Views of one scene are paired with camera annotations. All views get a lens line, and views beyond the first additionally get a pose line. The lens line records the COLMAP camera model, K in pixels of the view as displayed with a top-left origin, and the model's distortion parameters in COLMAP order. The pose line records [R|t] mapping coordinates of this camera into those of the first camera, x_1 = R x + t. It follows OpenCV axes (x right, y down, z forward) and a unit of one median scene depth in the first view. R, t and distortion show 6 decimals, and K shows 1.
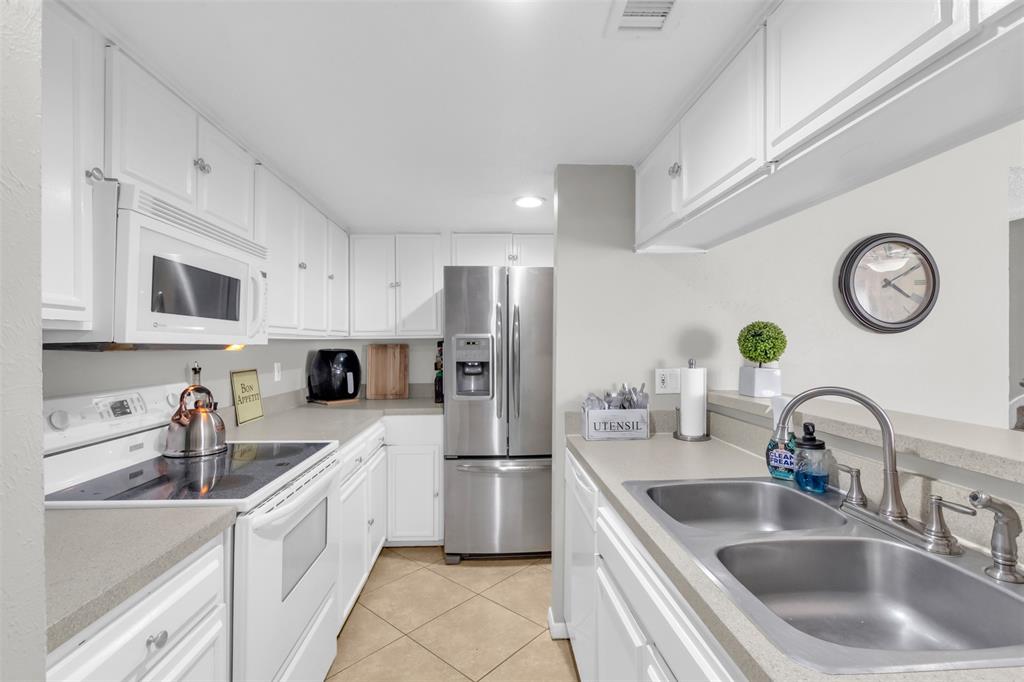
lens RADIAL K [[463.8, 0, 512.9], [0, 463.8, 346.9], [0, 0, 1]] dist [0.000554, -0.000743]
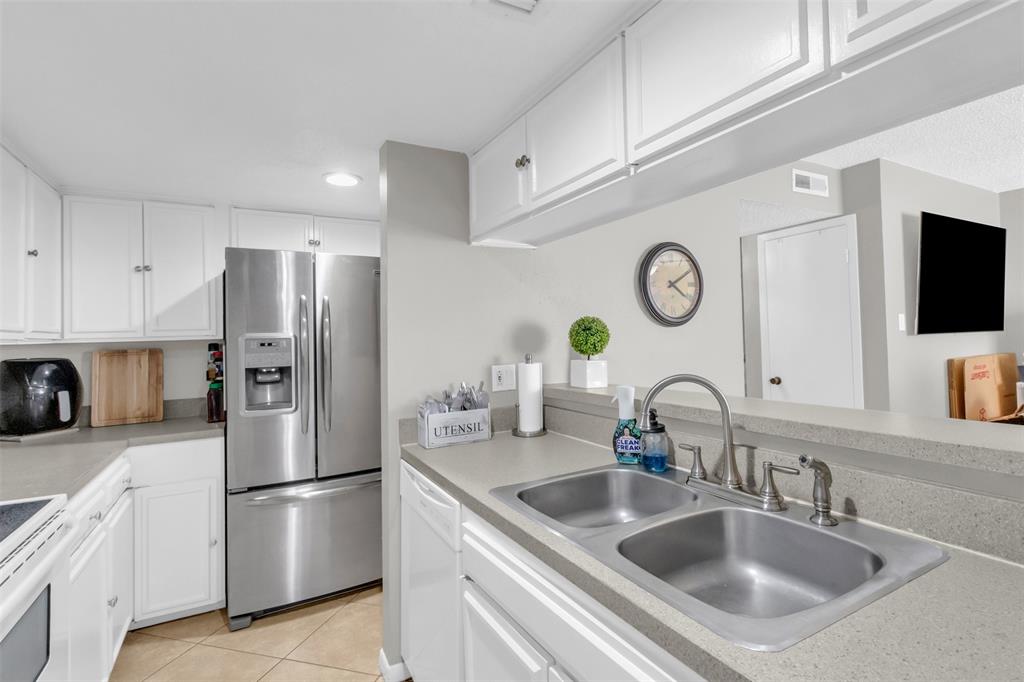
lens RADIAL K [[481.6, 0, 511.5], [0, 481.6, 330.5], [0, 0, 1]] dist [0.003634, -0.000418]
pose [[0.900020, -0.013105, 0.435652, -0.096874], [0.026642, 0.999333, -0.024979, 0.000093], [-0.435034, 0.034089, 0.899768, 0.080354]]
